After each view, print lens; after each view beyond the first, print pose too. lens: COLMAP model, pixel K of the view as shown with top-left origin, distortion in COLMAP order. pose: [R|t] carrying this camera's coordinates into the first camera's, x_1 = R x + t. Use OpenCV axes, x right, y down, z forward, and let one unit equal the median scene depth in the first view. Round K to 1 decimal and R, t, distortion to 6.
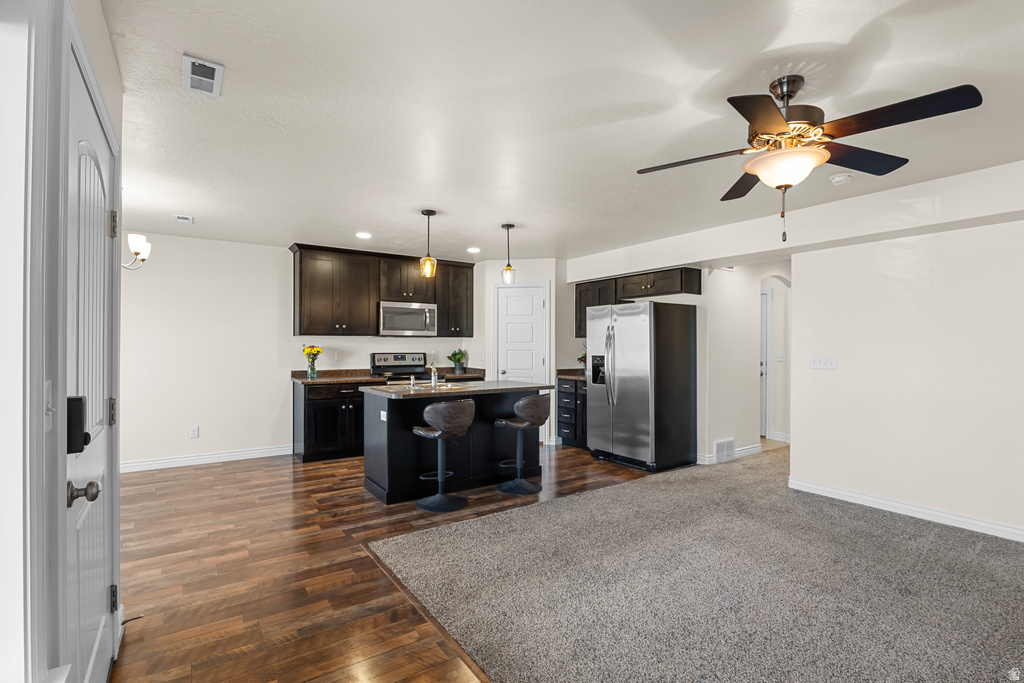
lens RADIAL K [[480.2, 0, 513.3], [0, 480.2, 350.0], [0, 0, 1]] dist [-0.015482, 0.001590]
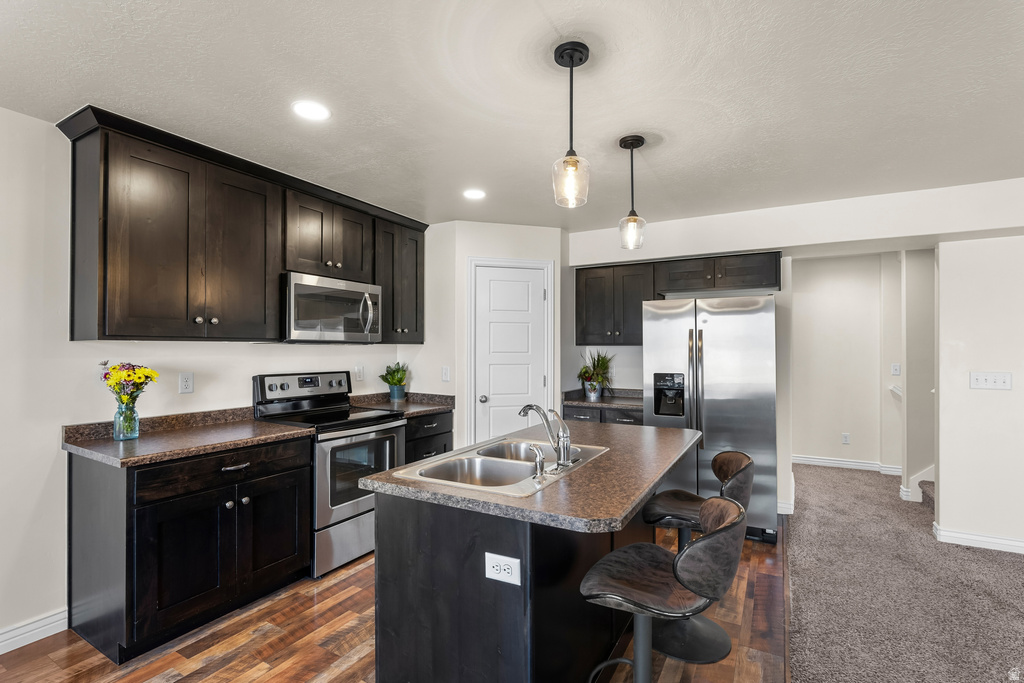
lens RADIAL K [[471.4, 0, 501.1], [0, 471.4, 348.4], [0, 0, 1]] dist [-0.019528, 0.004424]
pose [[0.899215, -0.000098, 0.437507, -0.283499], [0.003962, 0.999961, -0.007919, -0.016775], [-0.437489, 0.008855, 0.899180, 0.452726]]
